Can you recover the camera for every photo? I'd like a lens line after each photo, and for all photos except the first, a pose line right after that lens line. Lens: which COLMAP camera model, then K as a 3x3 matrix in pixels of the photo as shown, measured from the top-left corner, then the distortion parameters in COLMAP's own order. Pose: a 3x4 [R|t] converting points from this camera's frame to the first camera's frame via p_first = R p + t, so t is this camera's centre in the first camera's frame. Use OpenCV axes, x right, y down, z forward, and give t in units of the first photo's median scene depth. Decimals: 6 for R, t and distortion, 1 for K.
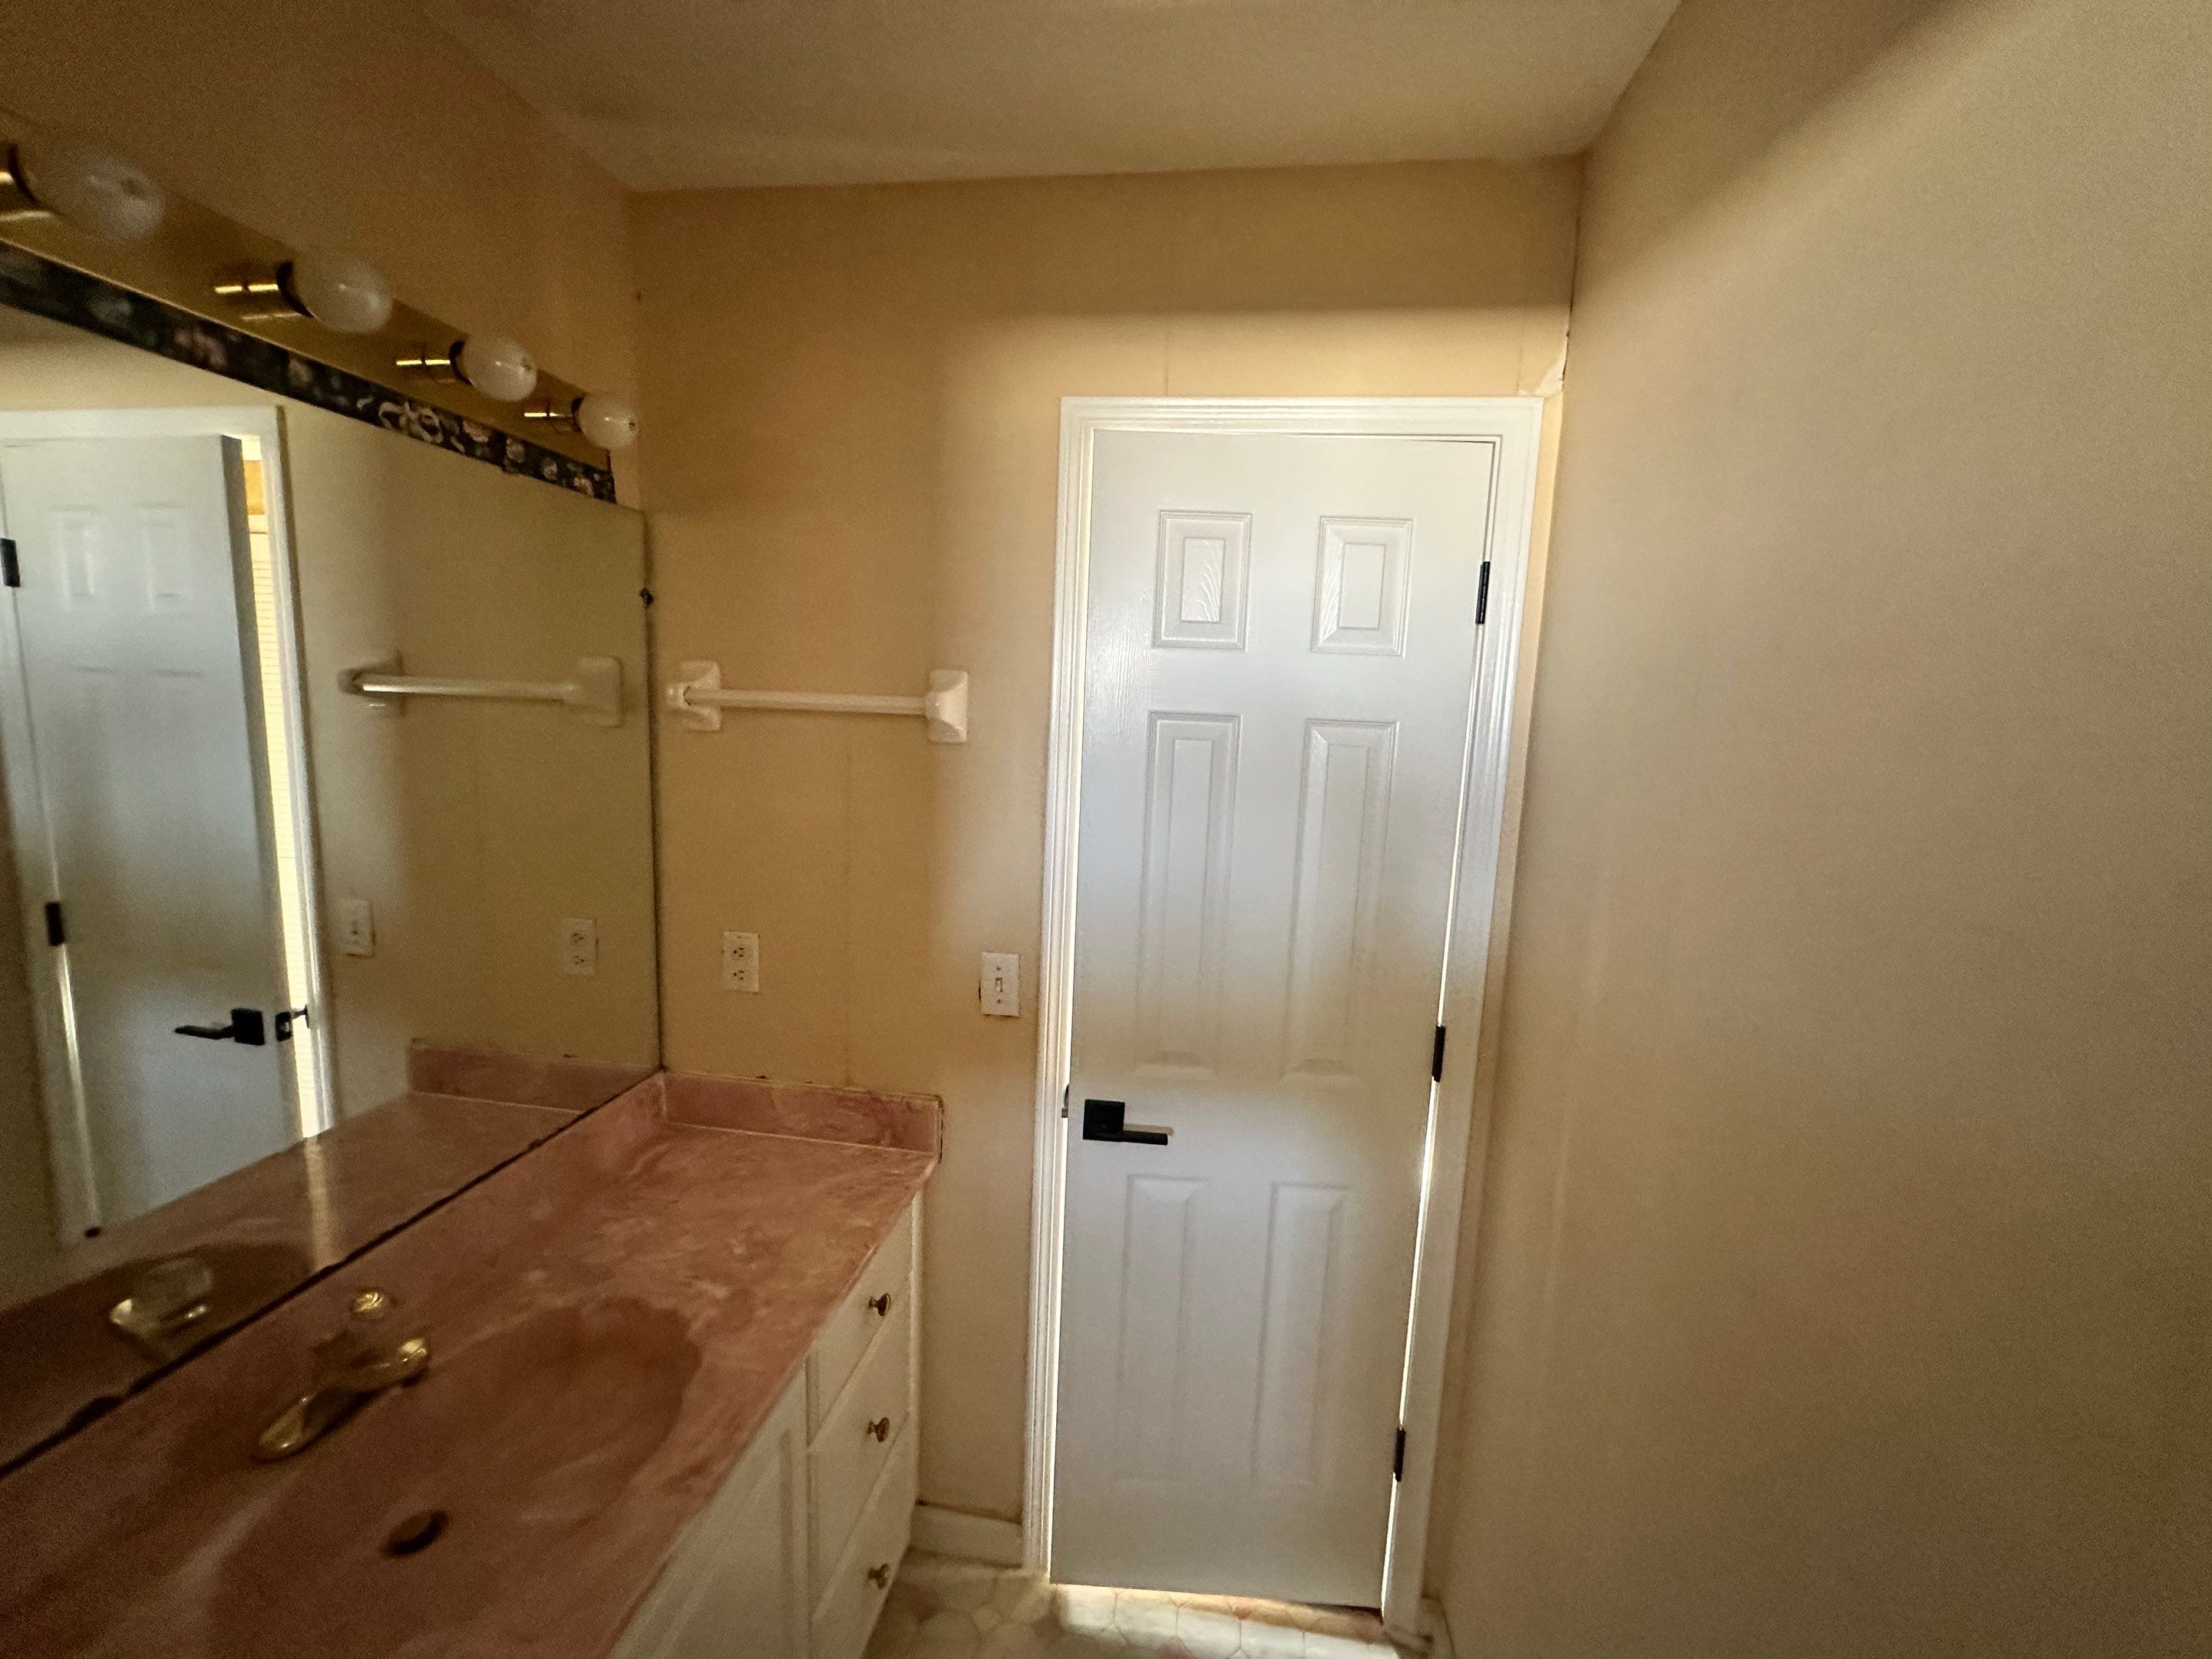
lens RADIAL K [[883.5, 0, 1093.9], [0, 883.5, 829.9], [0, 0, 1]] dist [-0.002832, 0.000682]
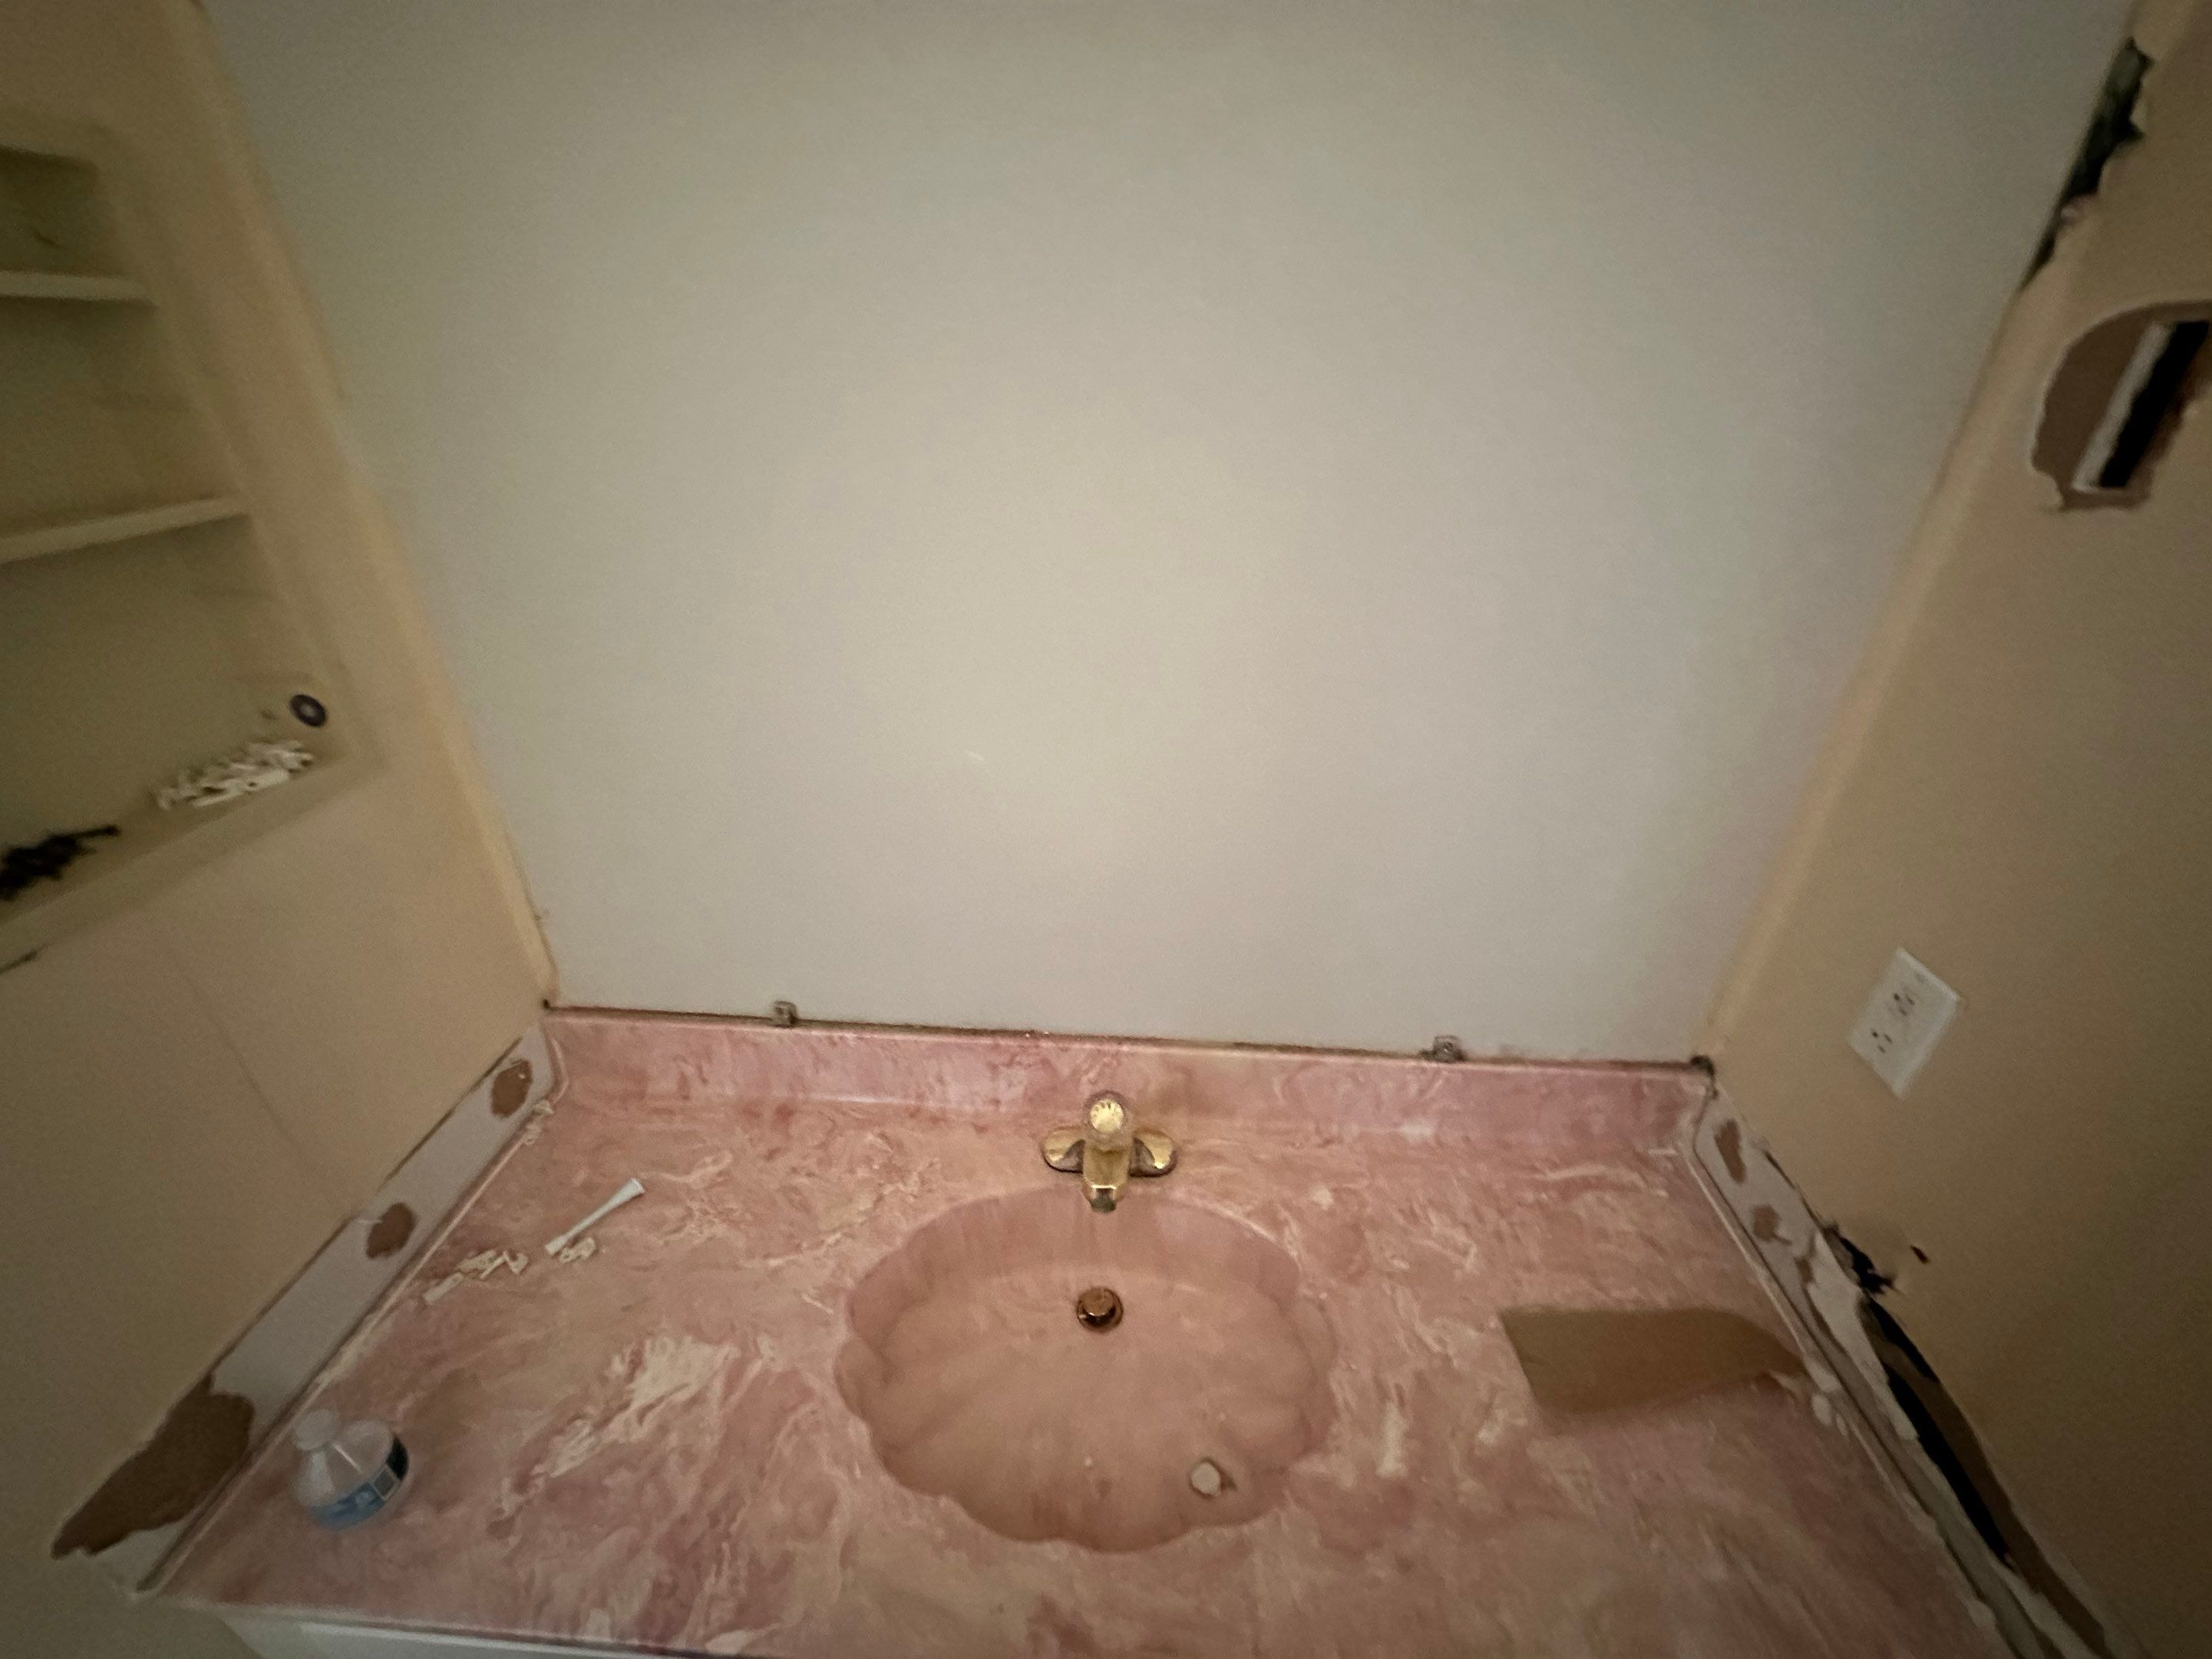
lens RADIAL K [[883.5, 0, 1114.5], [0, 883.5, 830.5], [0, 0, 1]] dist [-0.002832, 0.000682]
pose [[0.093762, 0.450213, -0.887984, -0.079359], [-0.141431, 0.888892, 0.435740, -0.104978], [0.985498, 0.084732, 0.147019, 0.608797]]
